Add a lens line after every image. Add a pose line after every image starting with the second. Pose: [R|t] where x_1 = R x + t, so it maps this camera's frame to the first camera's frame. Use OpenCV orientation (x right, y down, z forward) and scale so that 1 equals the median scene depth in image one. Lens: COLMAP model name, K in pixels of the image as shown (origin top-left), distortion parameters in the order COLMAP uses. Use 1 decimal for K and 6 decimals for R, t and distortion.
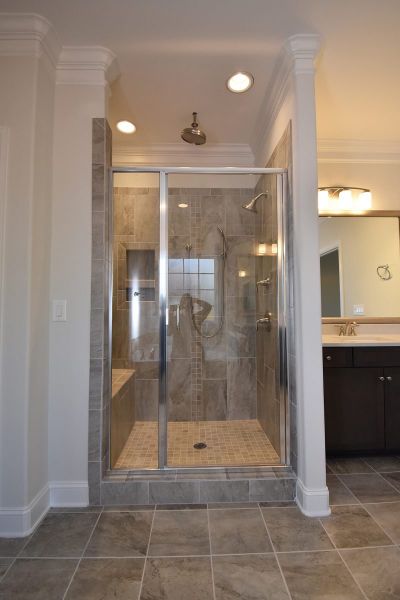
lens RADIAL K [[283.5, 0, 205.3], [0, 283.5, 296.5], [0, 0, 1]] dist [-0.016142, -0.003682]
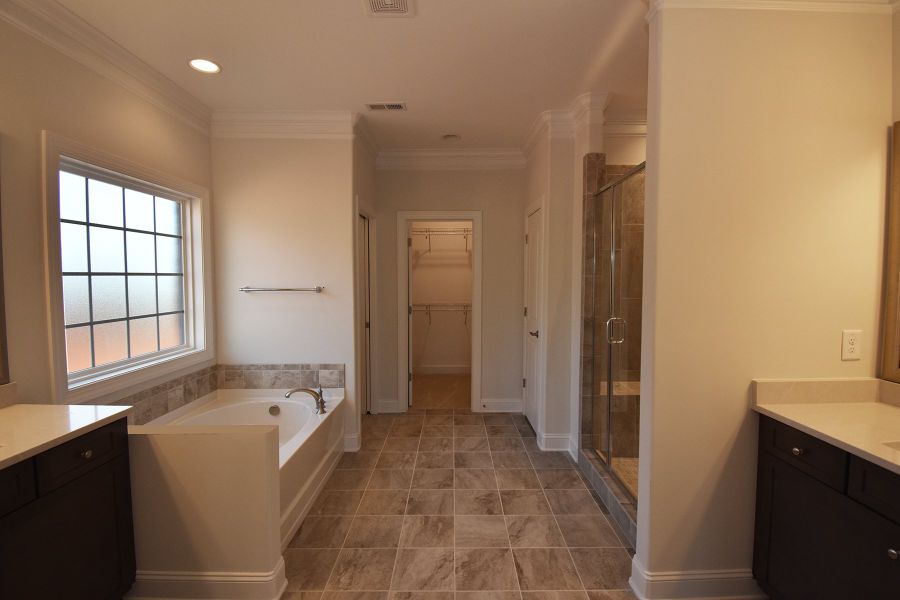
lens RADIAL K [[399.7, 0, 458.1], [0, 399.7, 298.8], [0, 0, 1]] dist [-0.003595, -0.008394]
pose [[-0.027663, 0.050152, -0.998358, 1.500660], [0.041456, 0.997939, 0.048982, -0.162030], [0.998757, -0.040033, -0.029685, 0.521402]]
